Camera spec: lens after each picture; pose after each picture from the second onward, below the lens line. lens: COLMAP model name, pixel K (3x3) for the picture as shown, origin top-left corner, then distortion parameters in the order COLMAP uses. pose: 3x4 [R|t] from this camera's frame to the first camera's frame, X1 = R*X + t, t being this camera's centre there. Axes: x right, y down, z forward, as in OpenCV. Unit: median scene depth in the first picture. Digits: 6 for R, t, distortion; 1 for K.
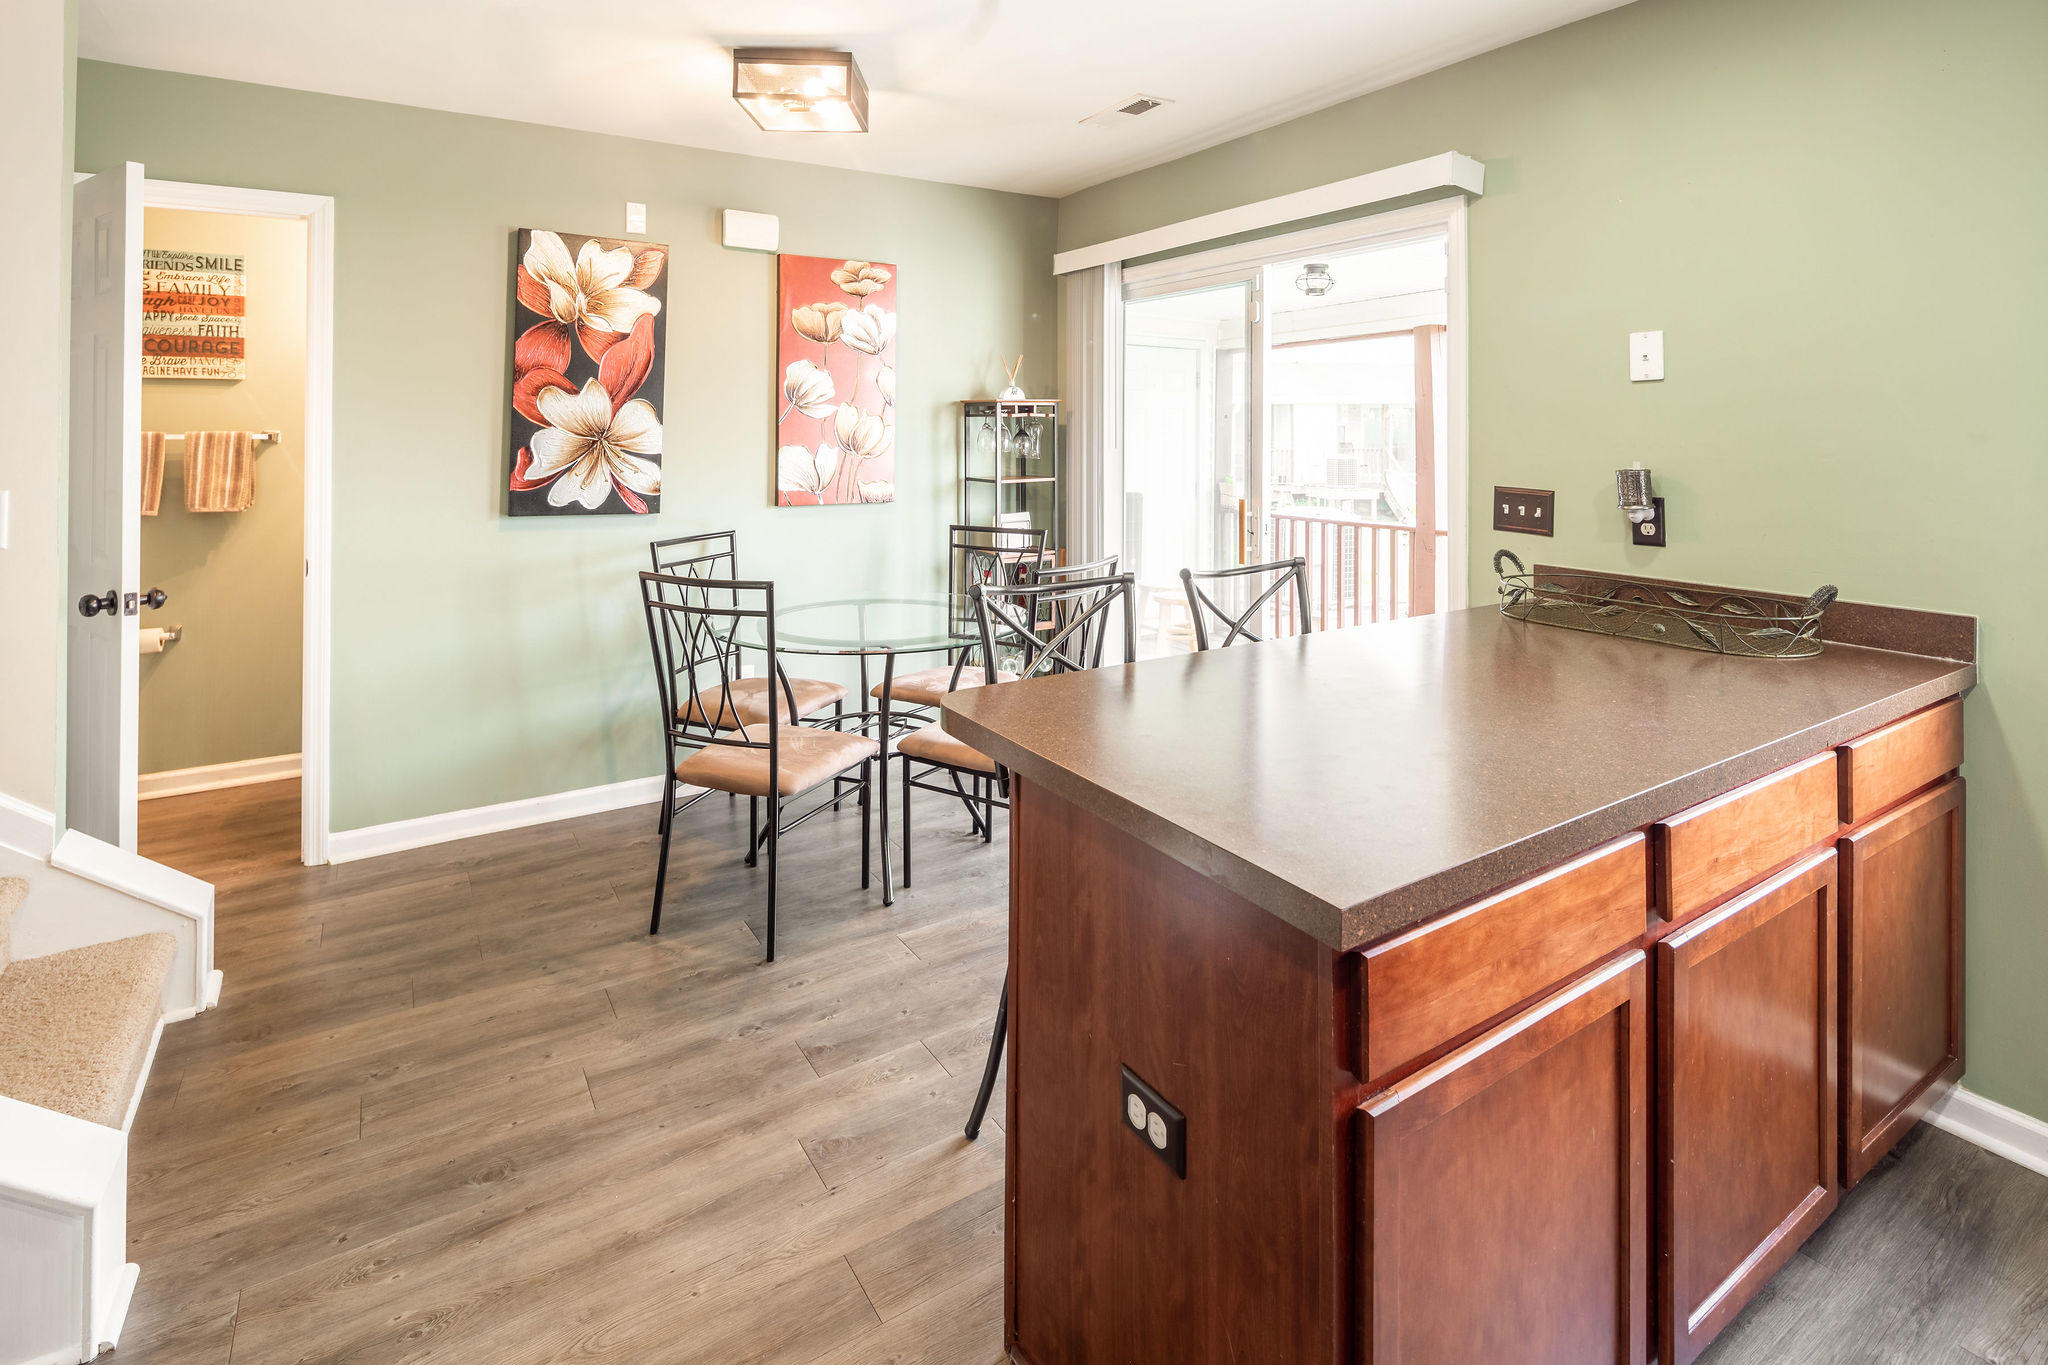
lens RADIAL K [[1001.2, 0, 1035.7], [0, 1001.2, 426.8], [0, 0, 1]] dist [-0.001893, -0.000510]
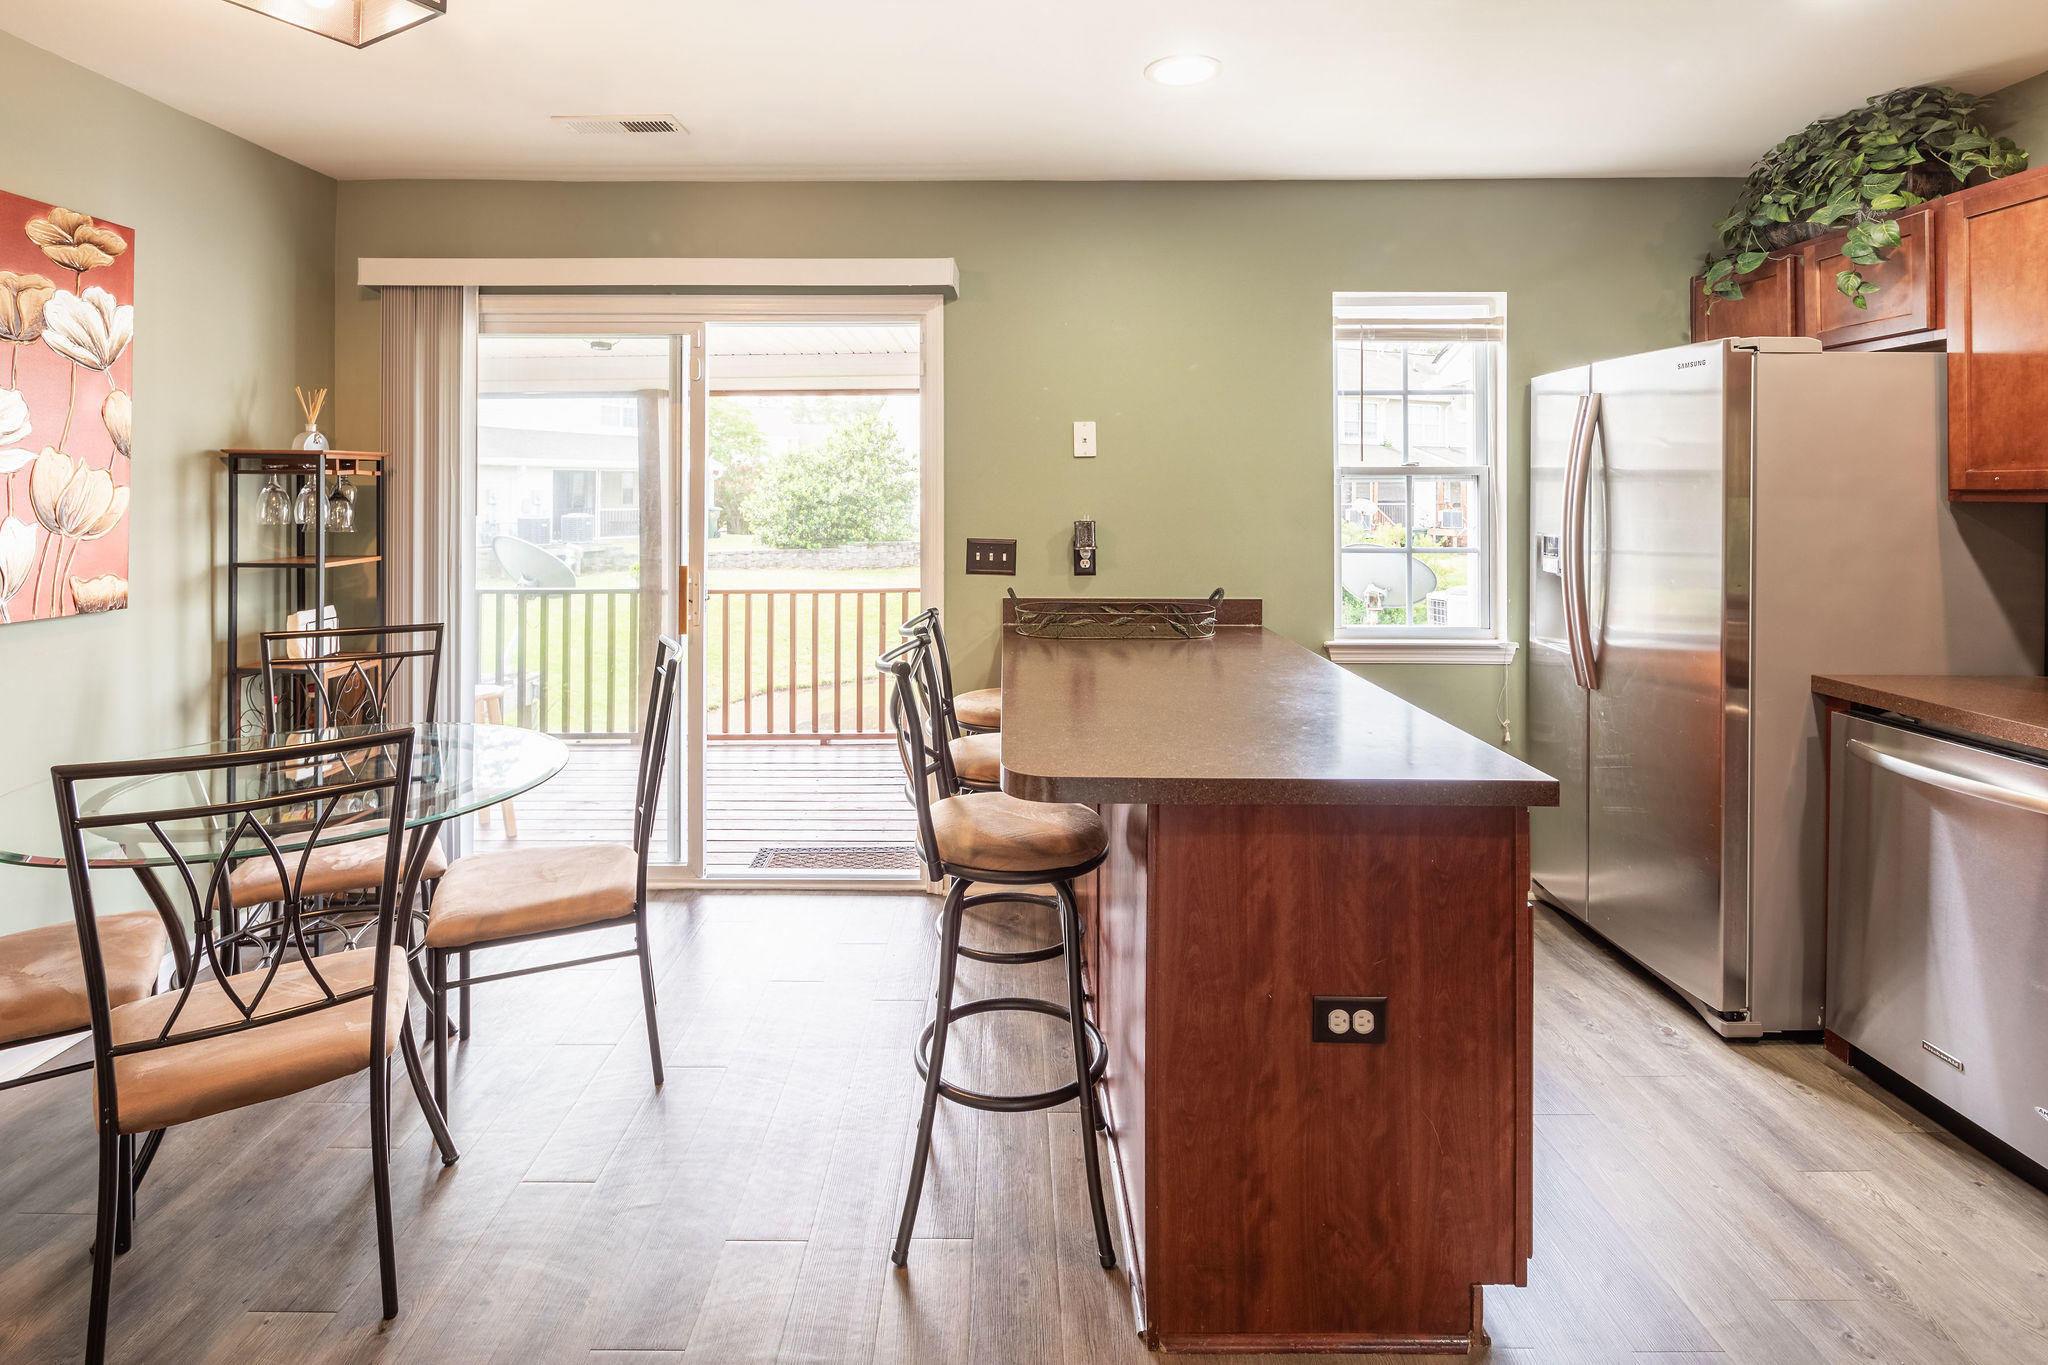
lens RADIAL K [[1013.1, 0, 987.3], [0, 1013.1, 493.5], [0, 0, 1]] dist [0.000239, 0.000022]
pose [[0.544168, -0.002582, 0.838972, -0.552750], [-0.002926, 0.999983, 0.004975, -0.001667], [-0.838971, -0.005162, 0.544152, 0.298580]]
